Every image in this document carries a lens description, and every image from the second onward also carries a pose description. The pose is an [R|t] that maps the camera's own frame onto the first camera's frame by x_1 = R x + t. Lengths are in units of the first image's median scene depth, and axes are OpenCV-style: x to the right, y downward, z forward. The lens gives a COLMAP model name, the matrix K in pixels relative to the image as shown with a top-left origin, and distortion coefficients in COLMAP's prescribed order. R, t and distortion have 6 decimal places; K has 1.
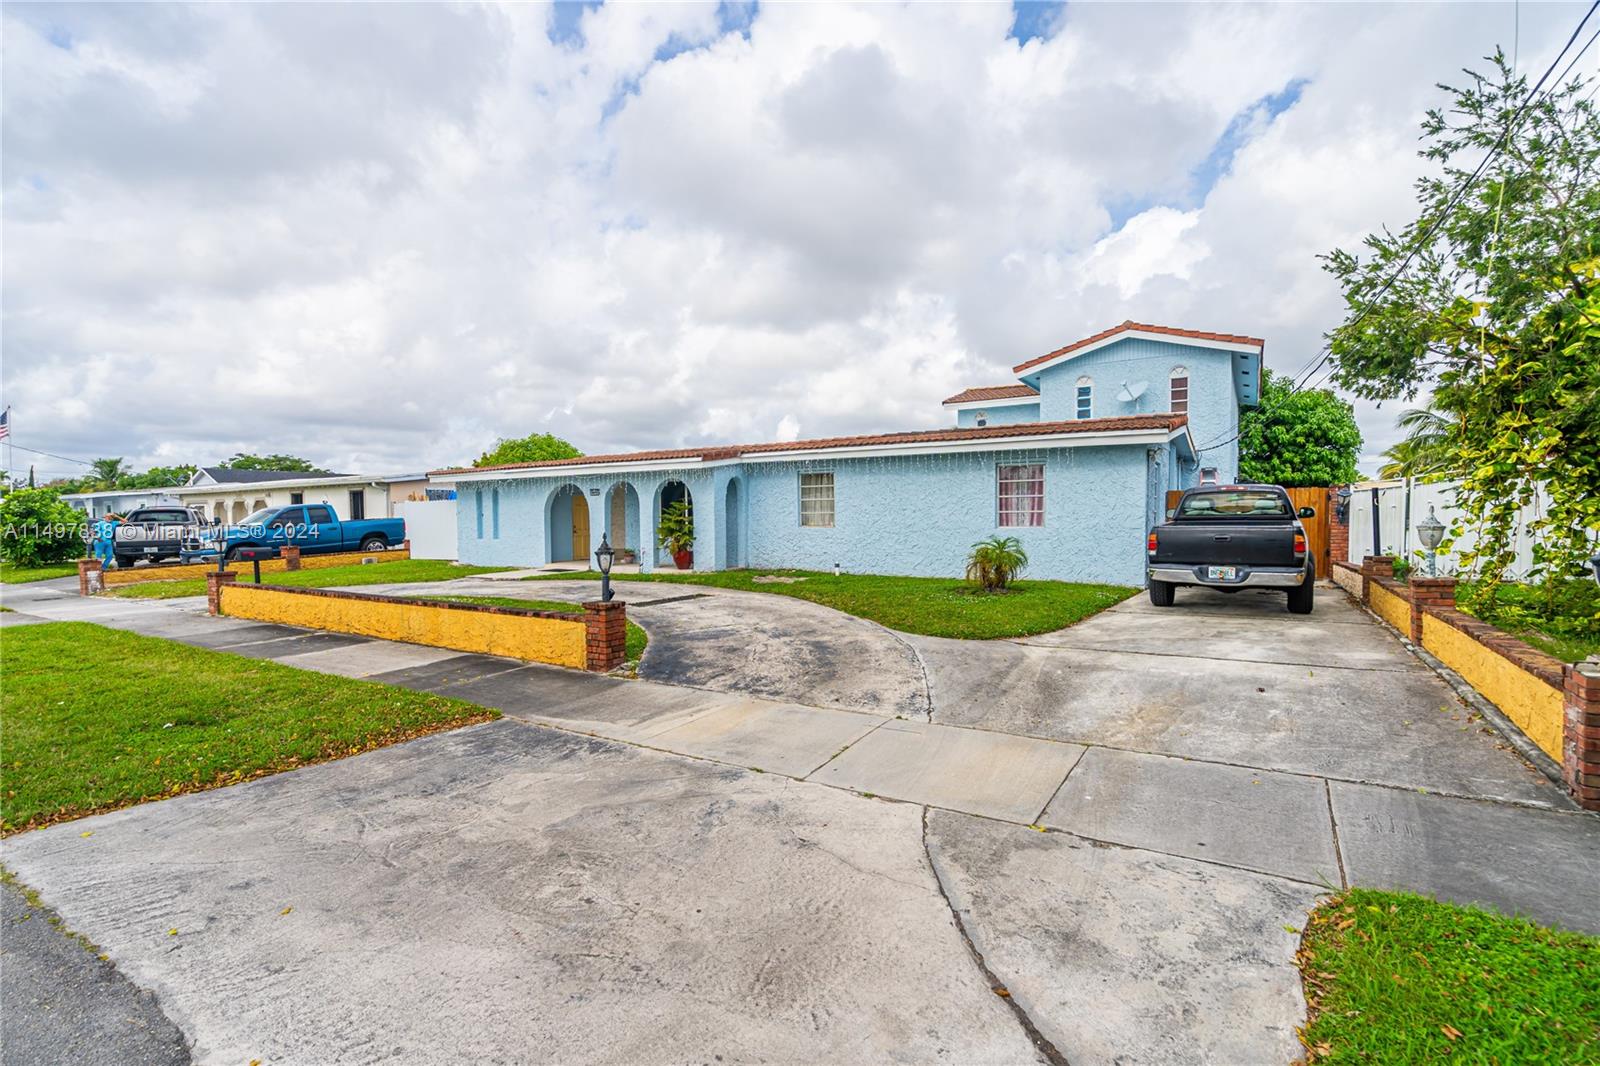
lens RADIAL K [[731.2, 0, 802.6], [0, 731.2, 531.0], [0, 0, 1]] dist [-0.000665, 0.000155]
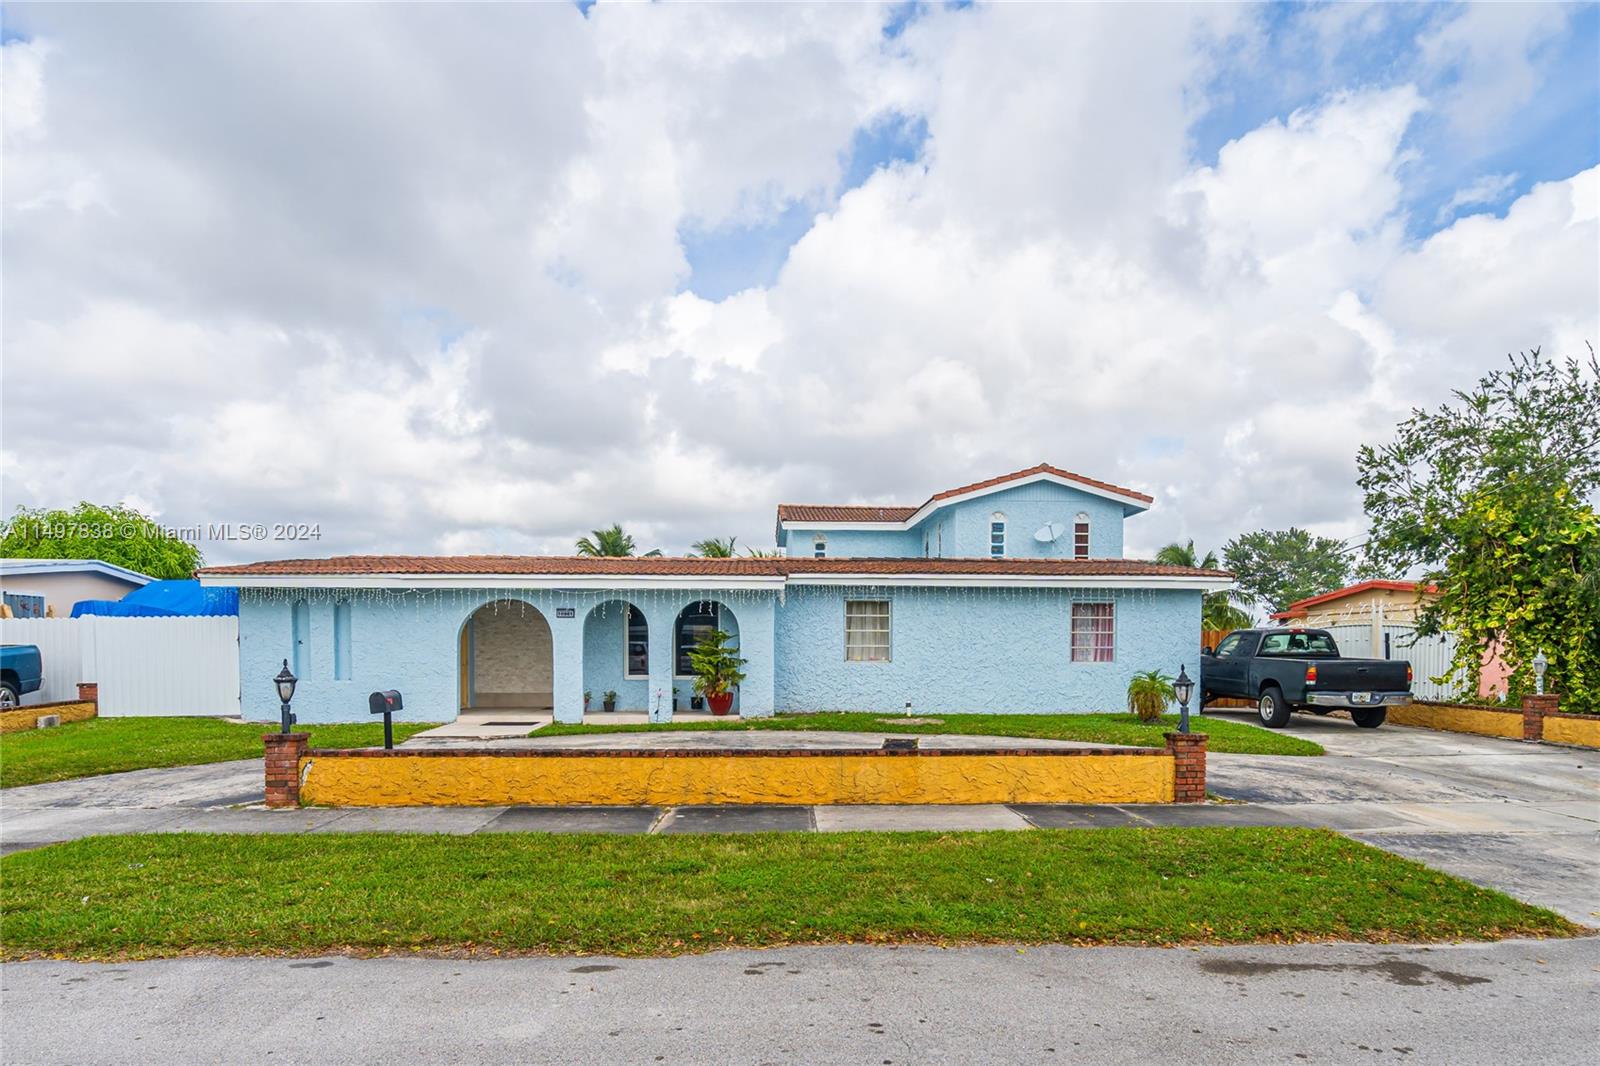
lens RADIAL K [[943.4, 0, 800.7], [0, 943.4, 679.3], [0, 0, 1]] dist [0.006334, 0.001969]
pose [[0.825805, -0.006887, 0.563914, -0.672225], [0.002601, 0.999961, 0.008403, 0.005269], [-0.563950, -0.005473, 0.825791, 0.107509]]
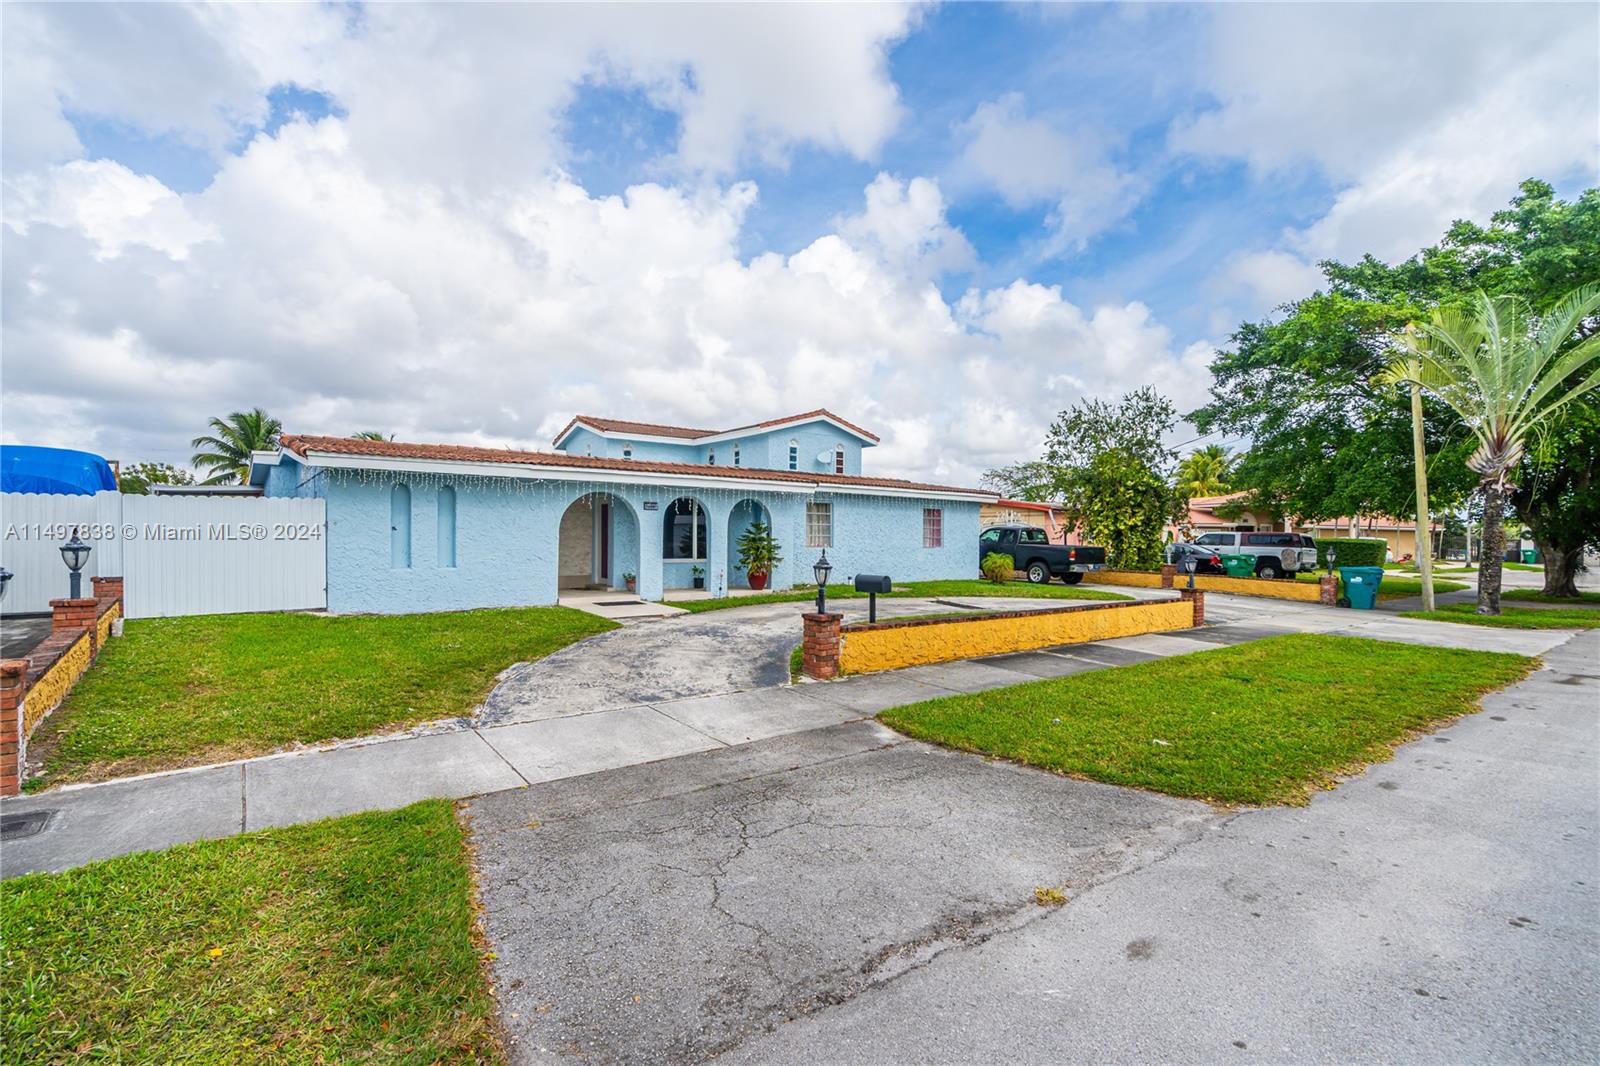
lens RADIAL K [[731.2, 0, 803.3], [0, 731.2, 532.9], [0, 0, 1]] dist [-0.000665, 0.000155]
pose [[0.354155, 0.017444, 0.935024, -1.090799], [0.006424, 0.999757, -0.021085, -0.003939], [-0.935165, 0.013474, 0.353957, 0.586690]]
